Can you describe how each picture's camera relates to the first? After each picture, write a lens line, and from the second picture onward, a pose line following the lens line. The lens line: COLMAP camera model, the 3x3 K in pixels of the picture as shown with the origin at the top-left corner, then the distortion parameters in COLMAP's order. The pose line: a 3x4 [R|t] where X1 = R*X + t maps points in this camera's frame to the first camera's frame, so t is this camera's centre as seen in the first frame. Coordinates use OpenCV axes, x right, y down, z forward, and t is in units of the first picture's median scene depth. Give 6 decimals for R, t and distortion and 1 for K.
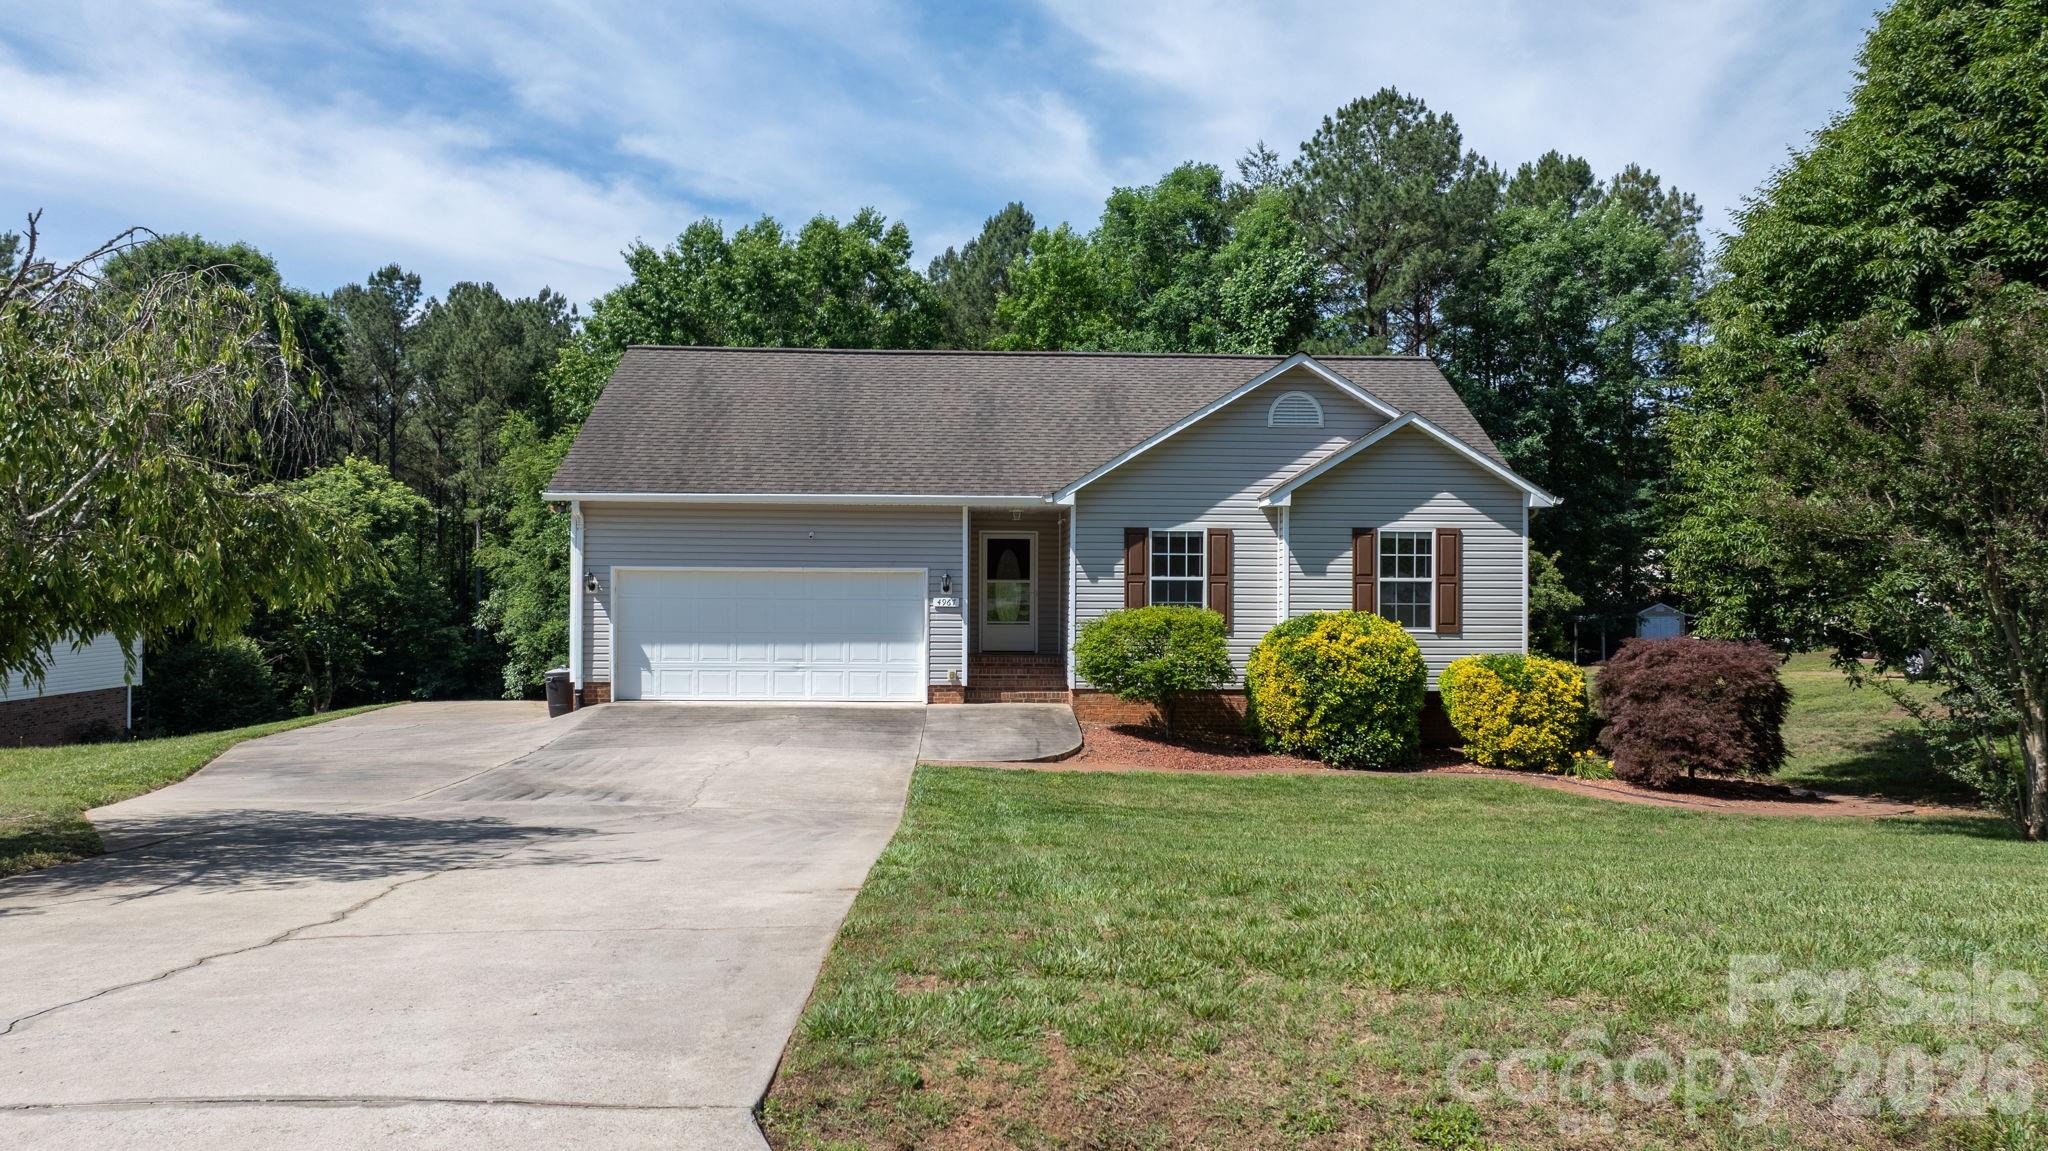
lens RADIAL K [[1380.3, 0, 1014.5], [0, 1380.3, 568.5], [0, 0, 1]] dist [-0.018292, -0.003119]
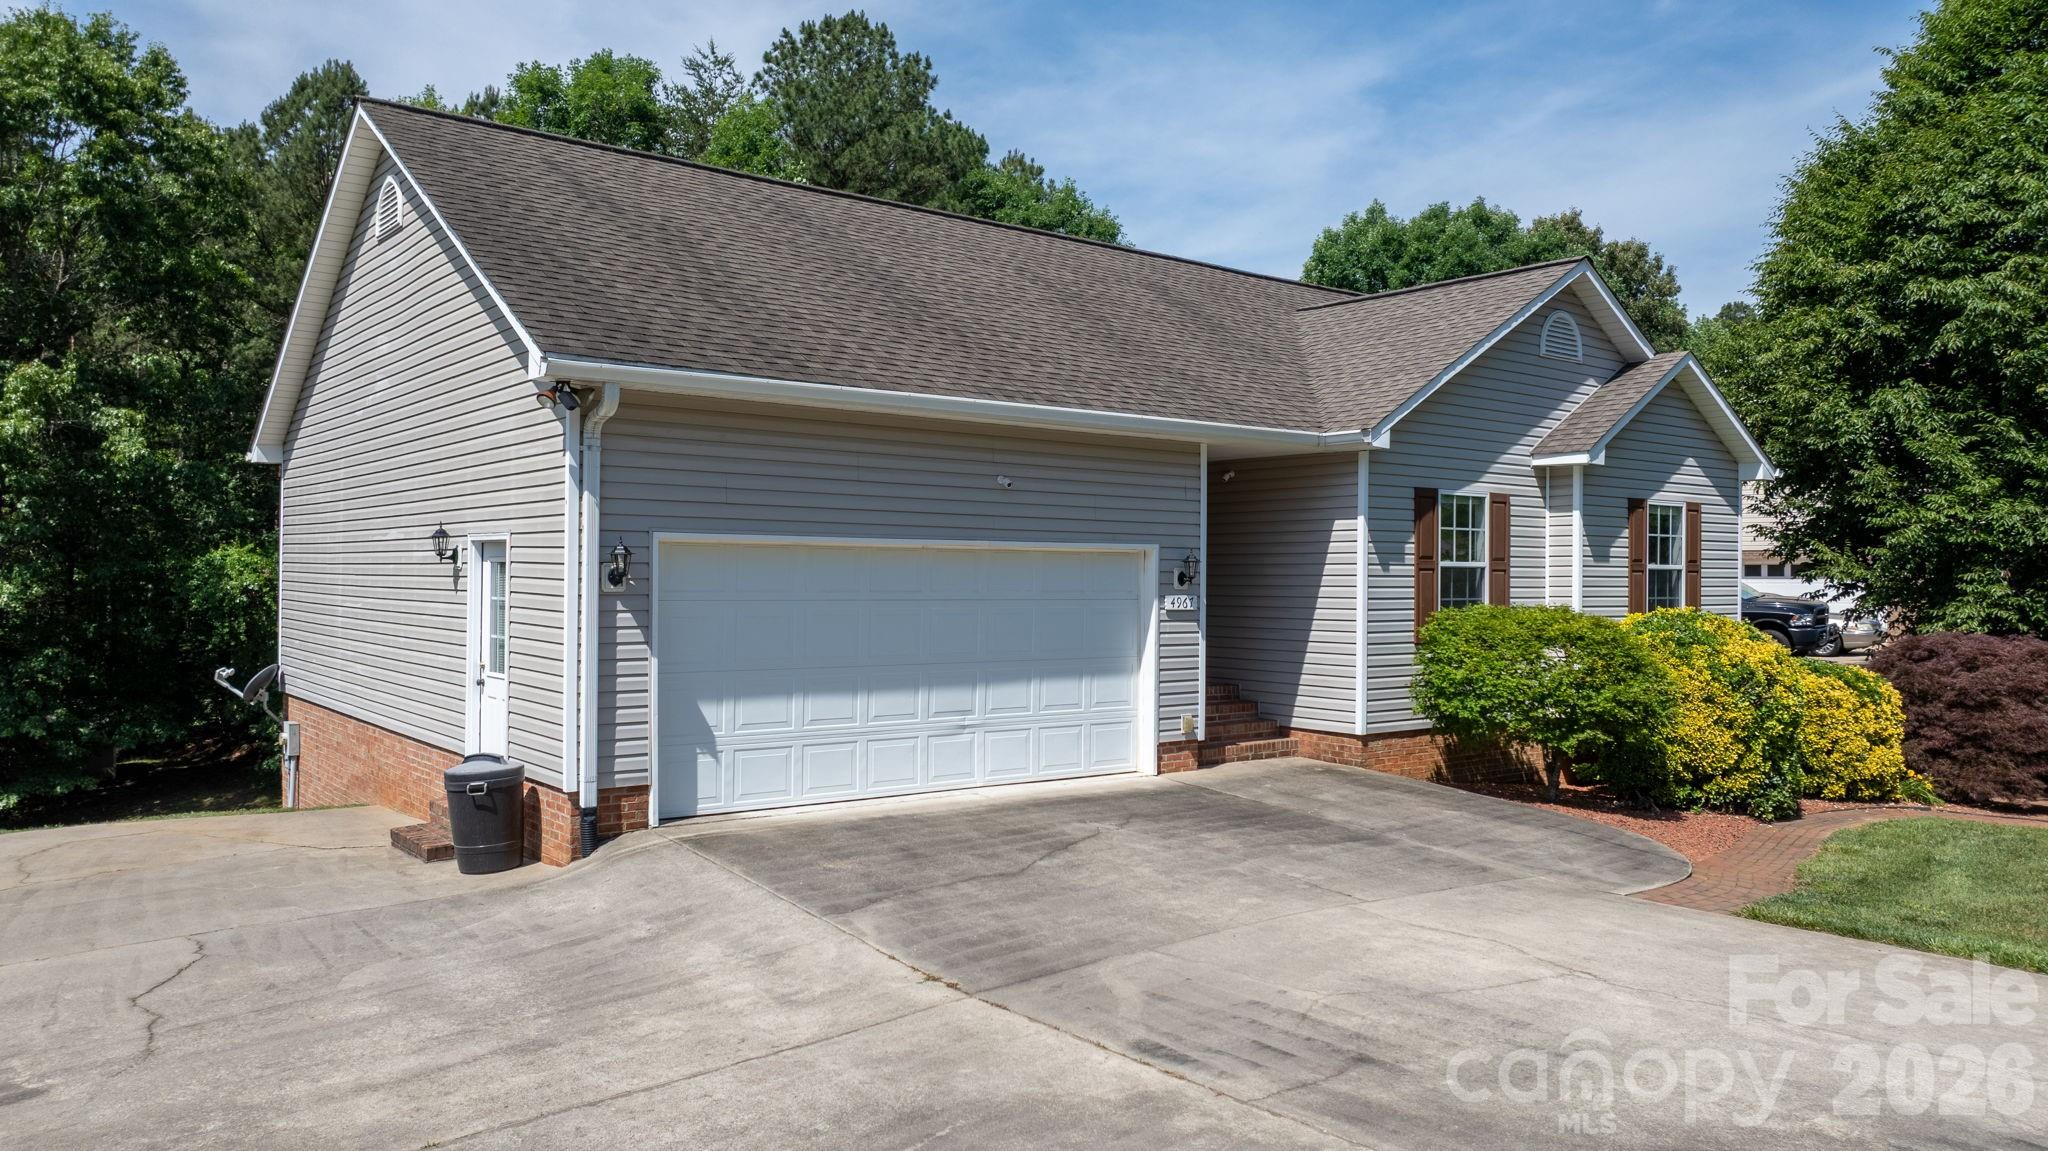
lens RADIAL K [[1439.6, 0, 1030.9], [0, 1439.6, 575.1], [0, 0, 1]] dist [0.025275, -0.067751]
pose [[0.810615, 0.000314, 0.585580, -0.477999], [-0.003012, 0.999989, 0.003634, 0.010530], [-0.585572, -0.004709, 0.810607, 0.542480]]
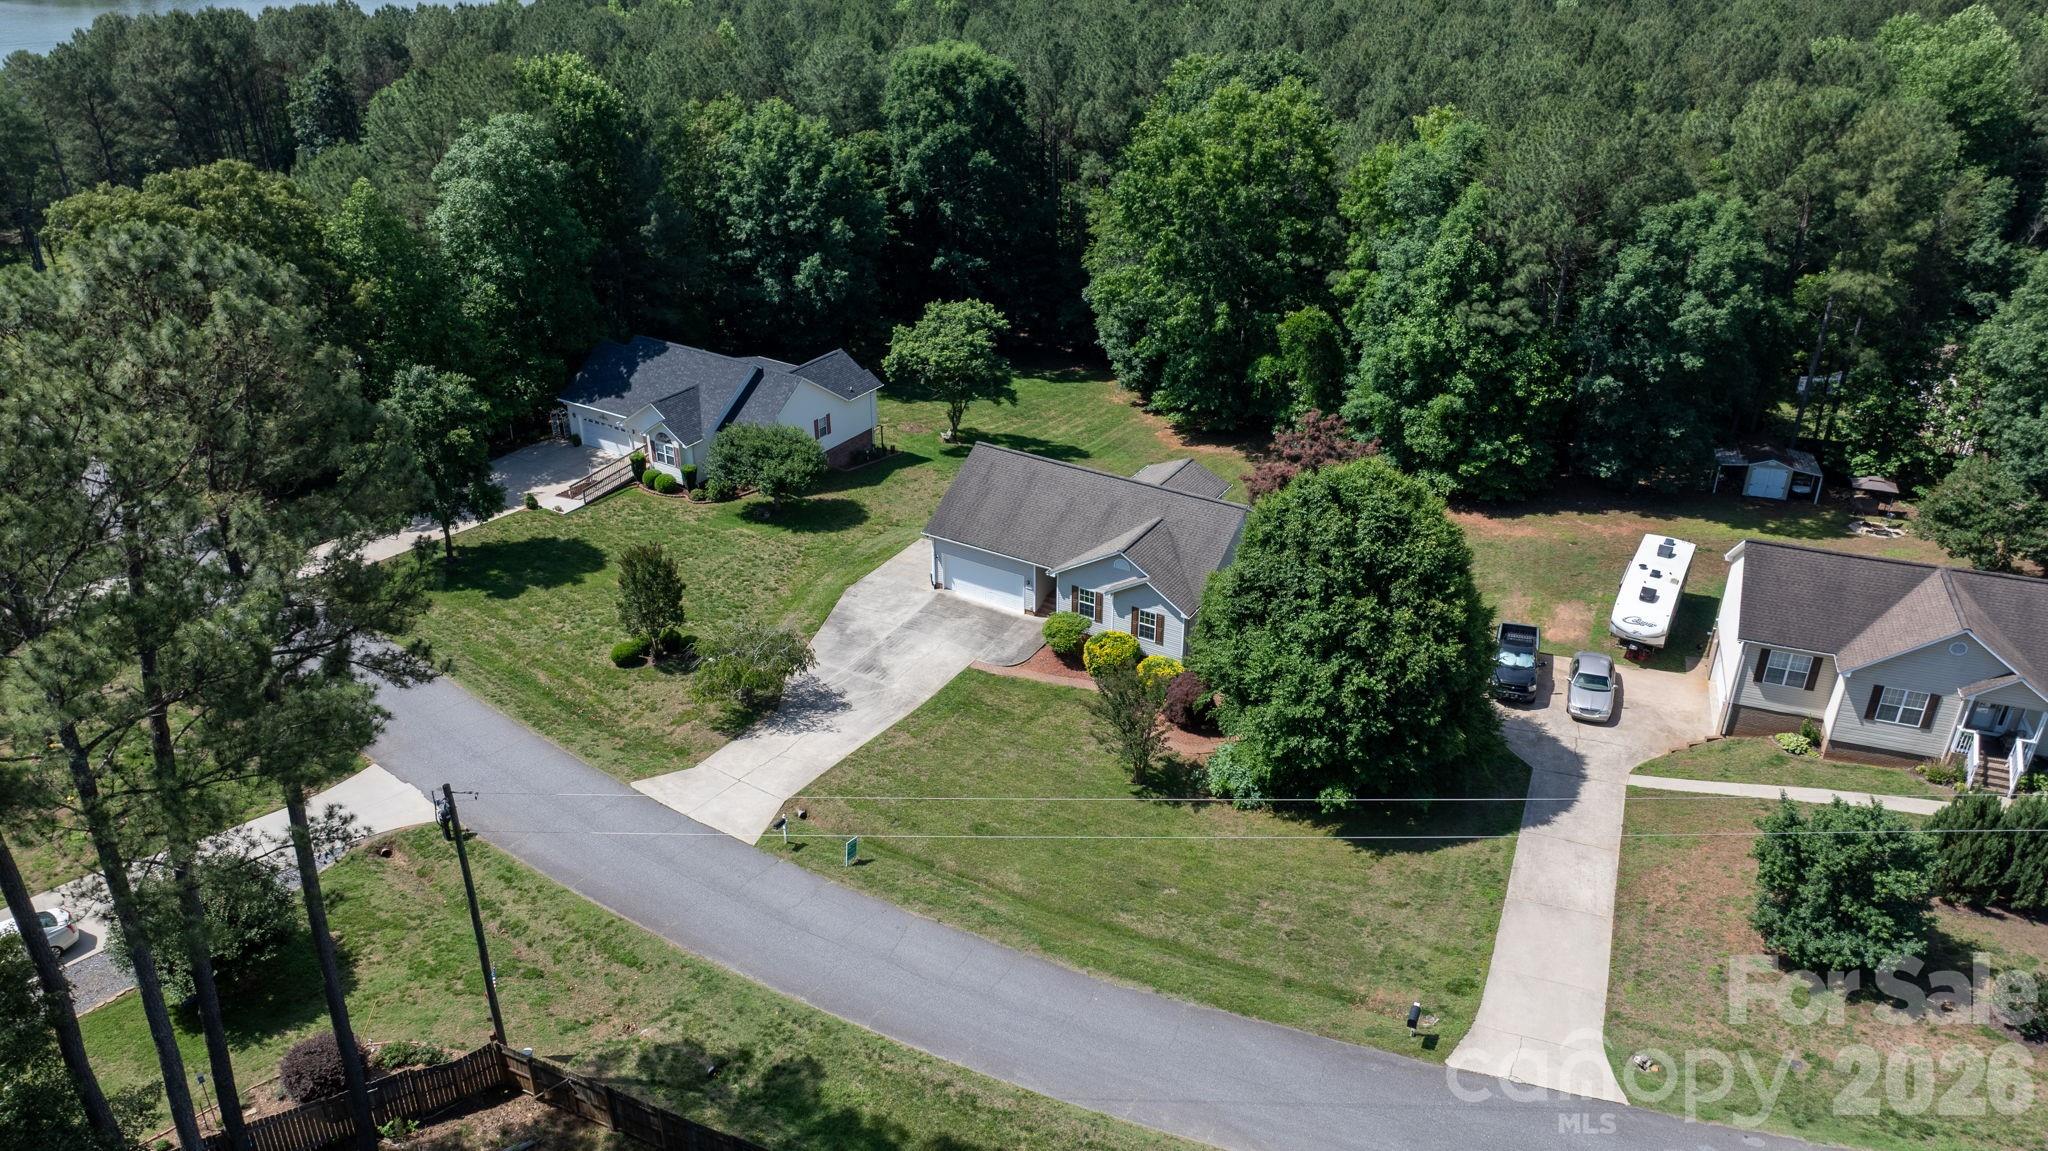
lens RADIAL K [[1393.1, 0, 1057.3], [0, 1393.1, 575.2], [0, 0, 1]] dist [-0.010108, -0.001466]
pose [[0.845340, 0.251460, -0.471348, 1.520614], [0.003497, 0.879672, 0.475569, -1.539676], [0.534218, -0.403665, 0.742742, -1.334348]]
